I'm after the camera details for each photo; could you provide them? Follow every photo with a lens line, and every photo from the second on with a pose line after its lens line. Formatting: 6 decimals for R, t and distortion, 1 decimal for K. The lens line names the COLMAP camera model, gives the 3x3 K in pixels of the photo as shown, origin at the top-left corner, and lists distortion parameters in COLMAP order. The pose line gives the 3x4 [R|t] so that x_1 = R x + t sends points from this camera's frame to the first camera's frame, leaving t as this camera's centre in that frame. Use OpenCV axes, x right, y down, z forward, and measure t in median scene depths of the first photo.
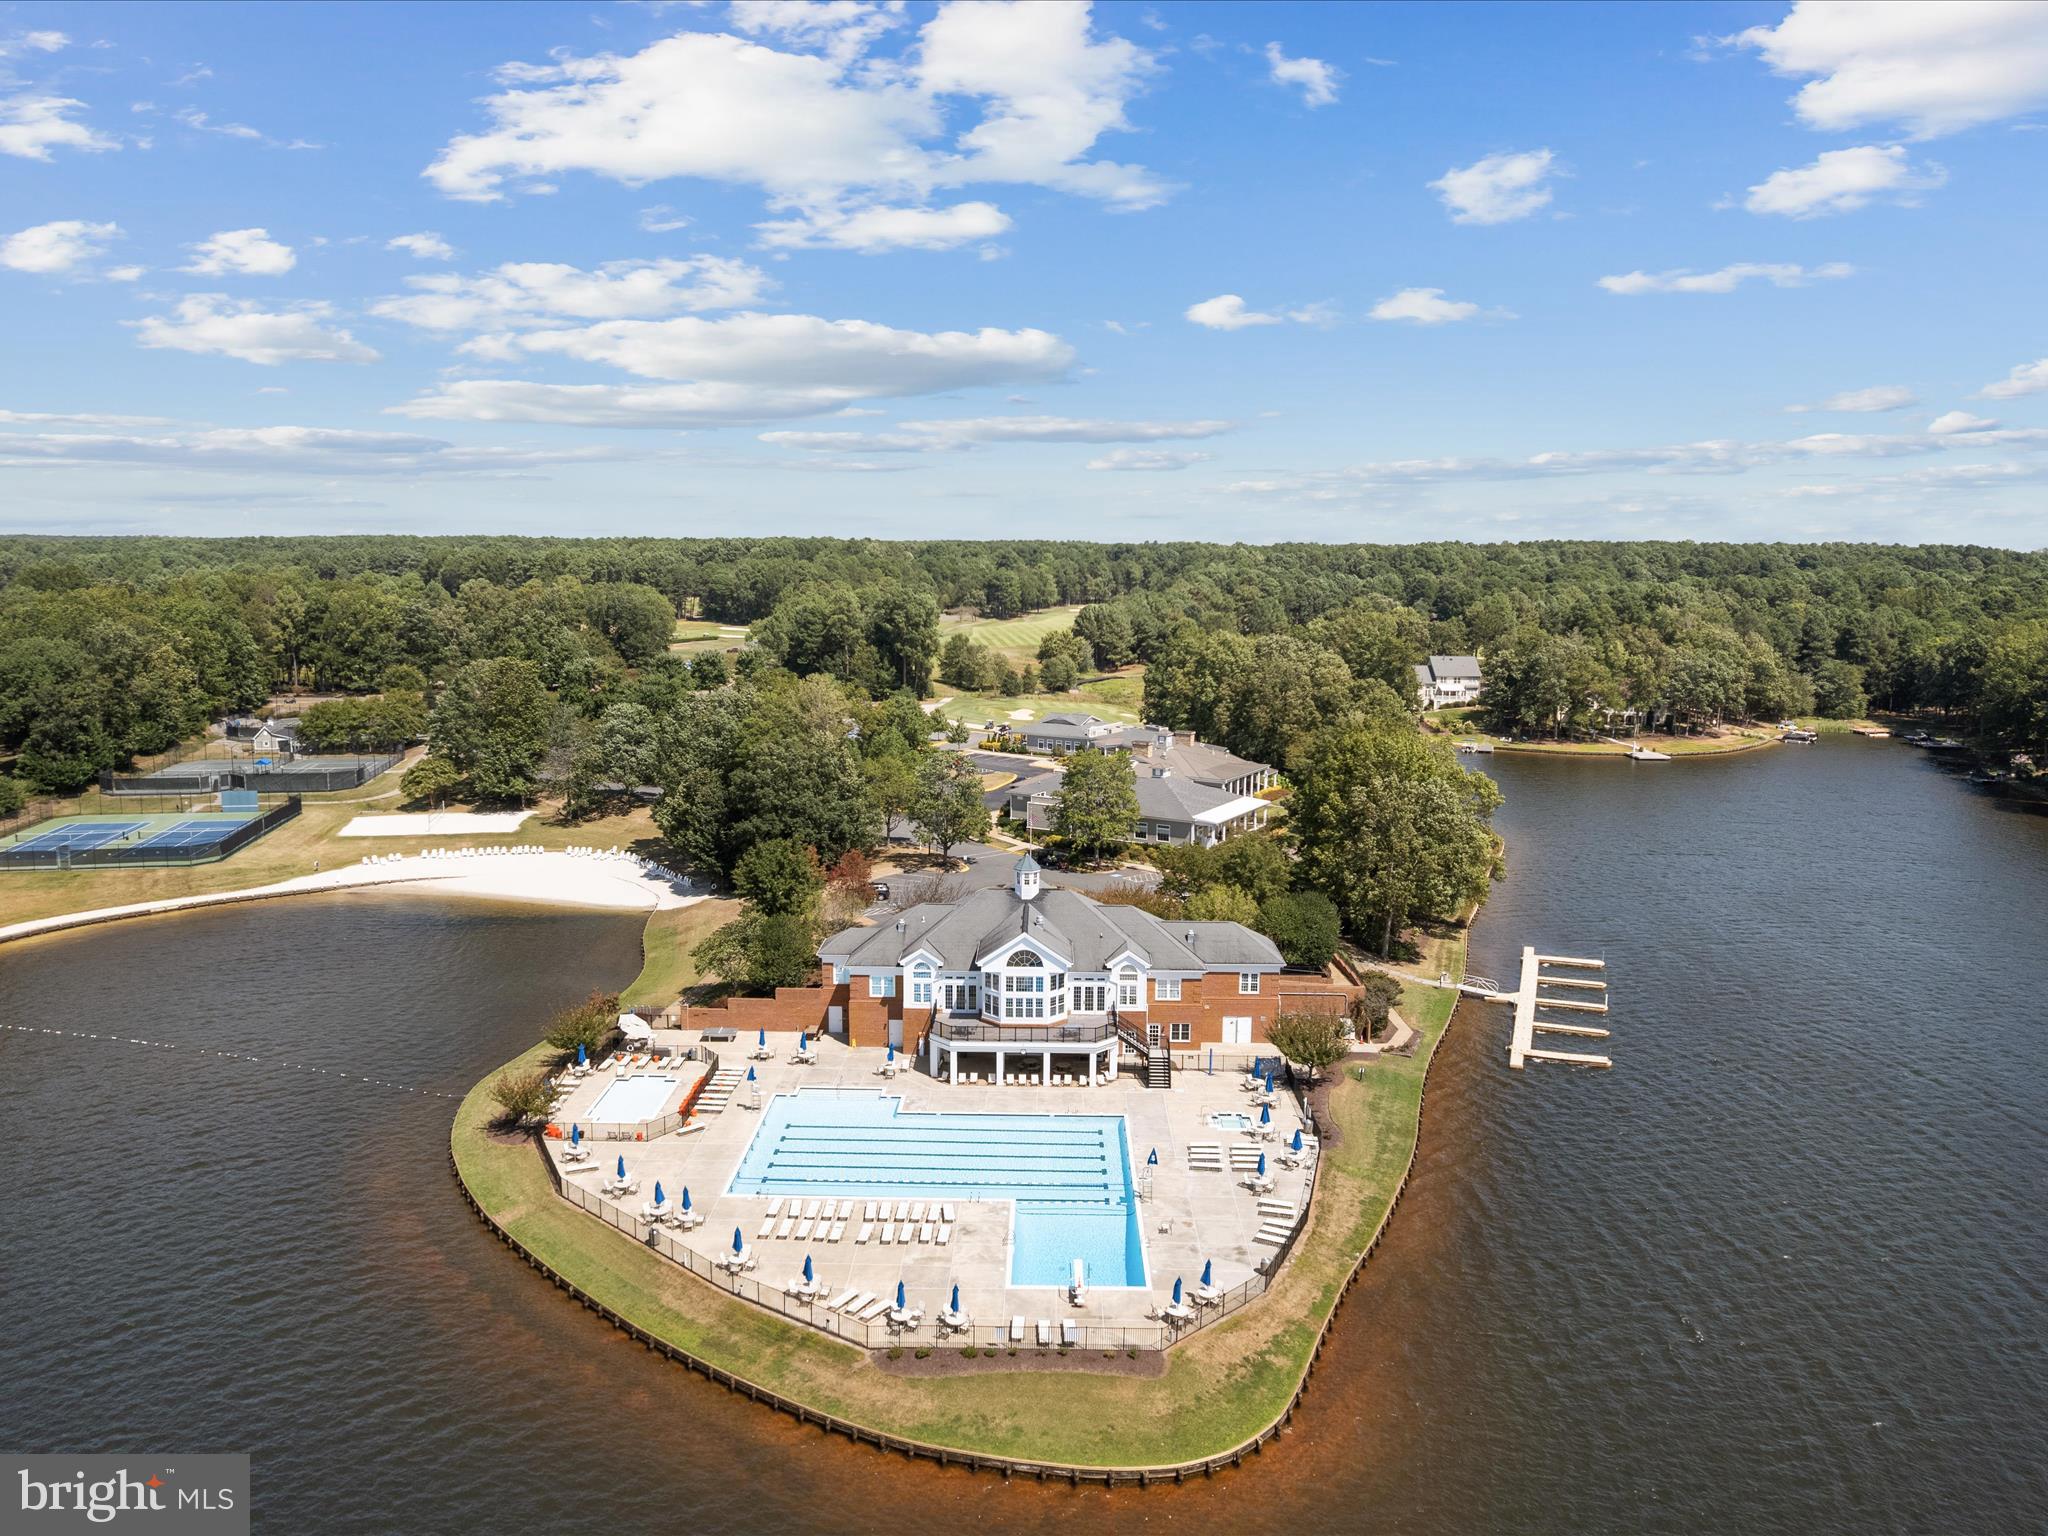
lens RADIAL K [[1471.7, 0, 1024.0], [0, 1471.7, 768.0], [0, 0, 1]] dist [-0.068731, 0.052210]
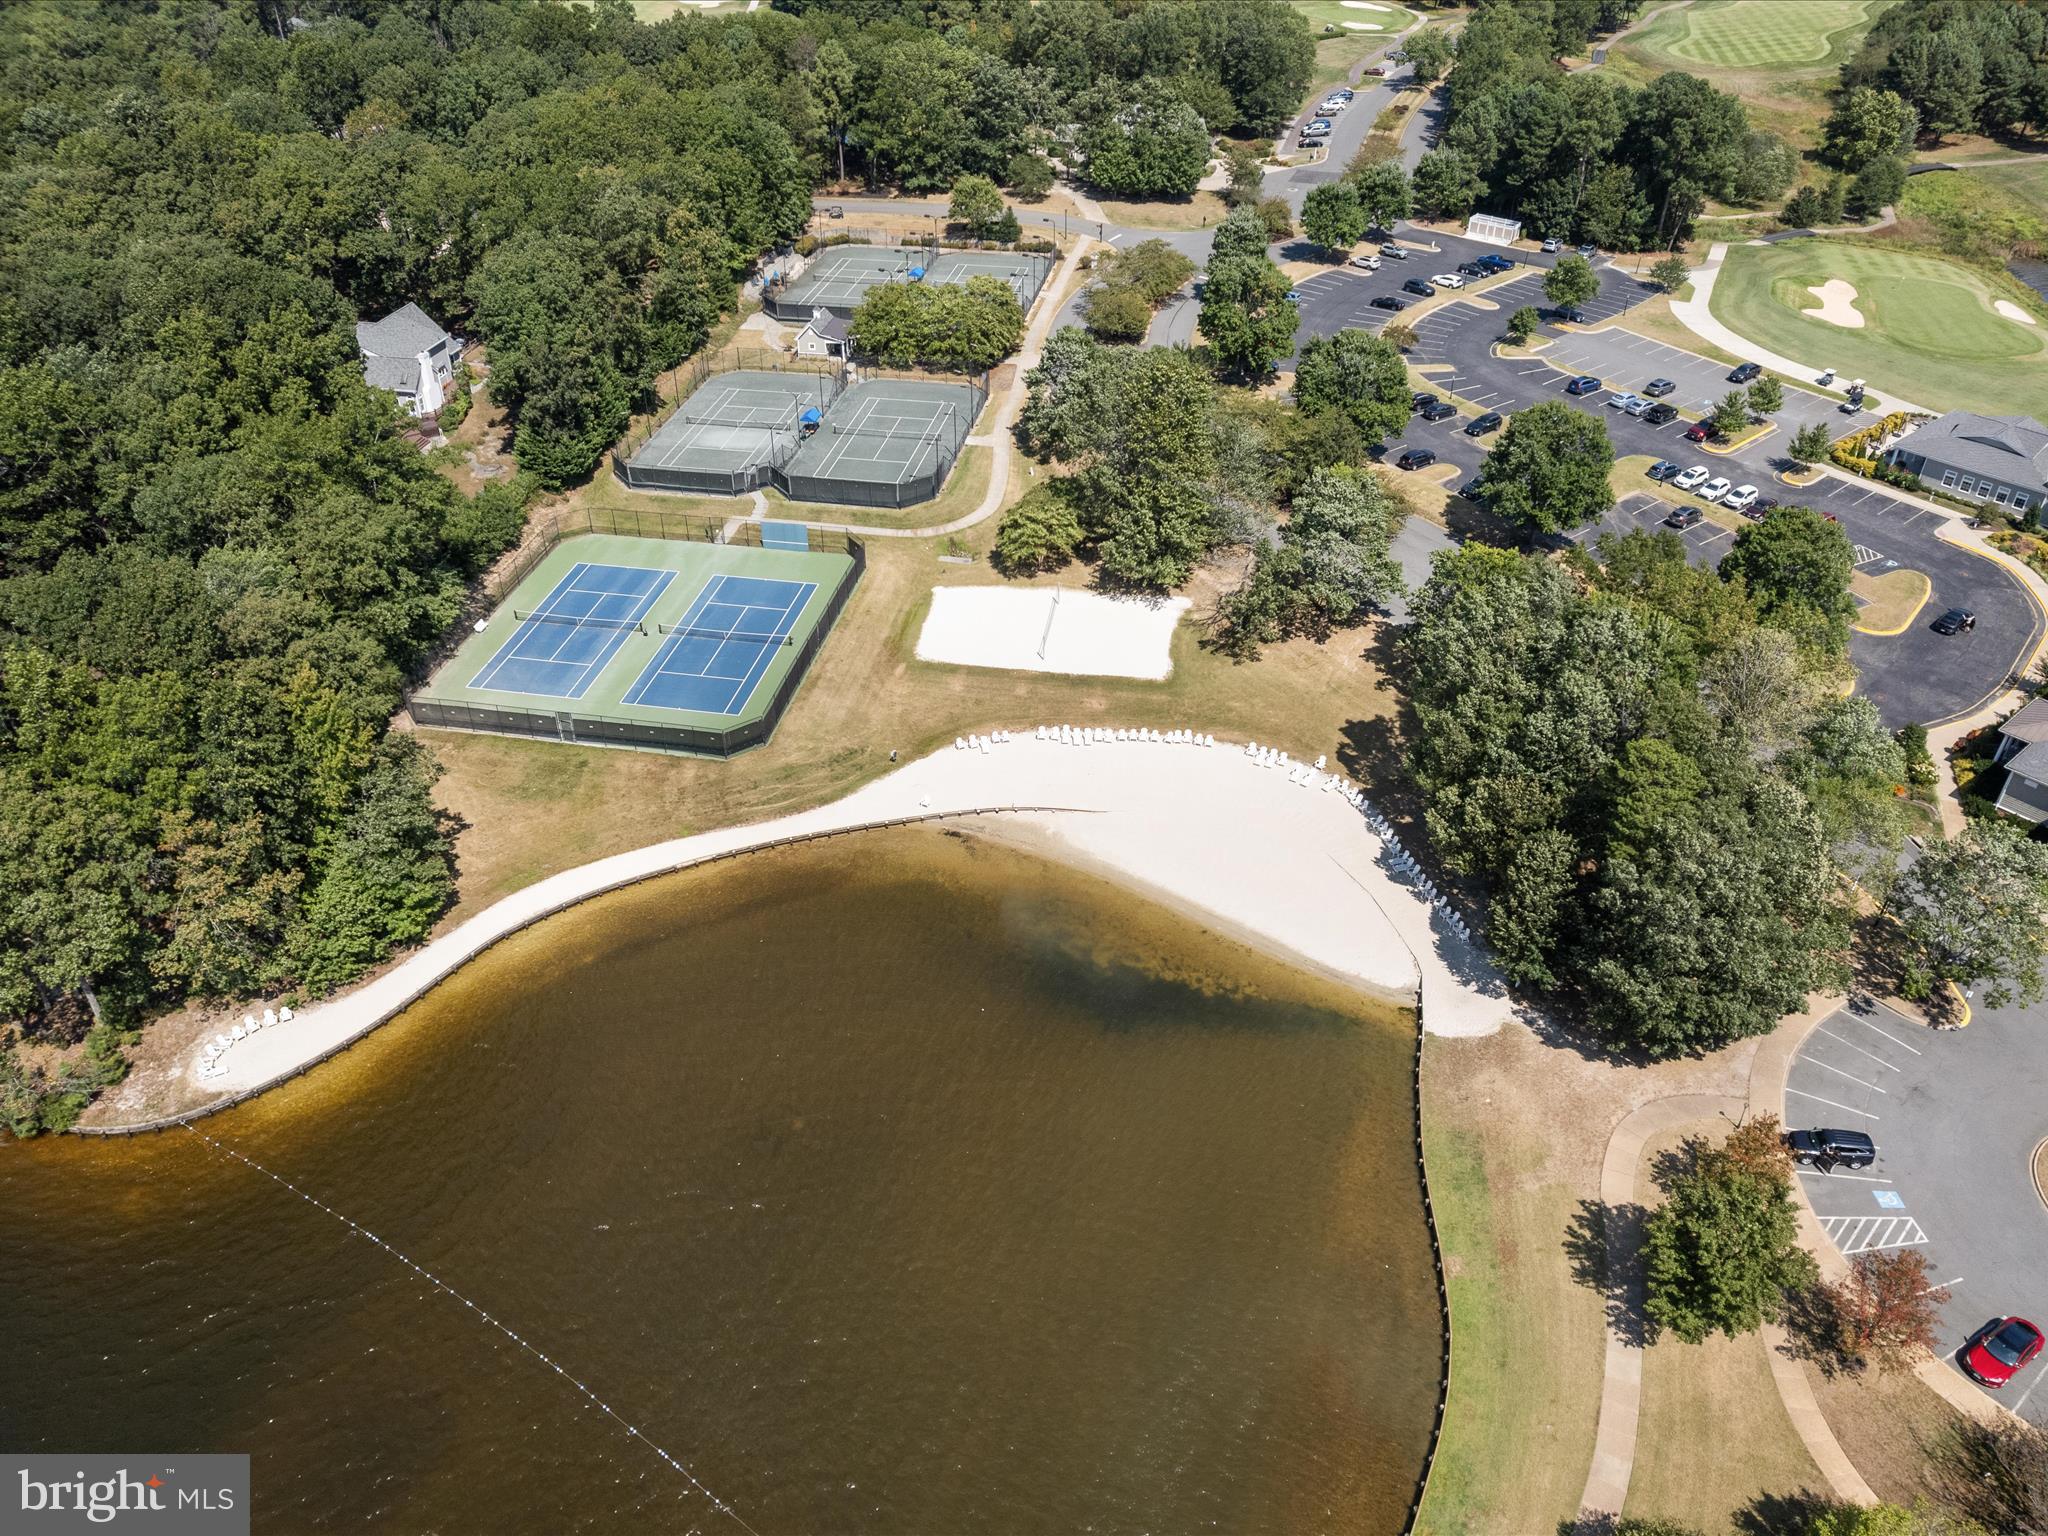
lens RADIAL K [[1471.7, 0, 1024.0], [0, 1471.7, 768.0], [0, 0, 1]] dist [-0.068731, 0.052210]
pose [[0.940457, 0.189895, -0.281923, -0.201383], [-0.042790, 0.888940, 0.456021, -0.210580], [0.337209, -0.416805, 0.844135, 0.374533]]
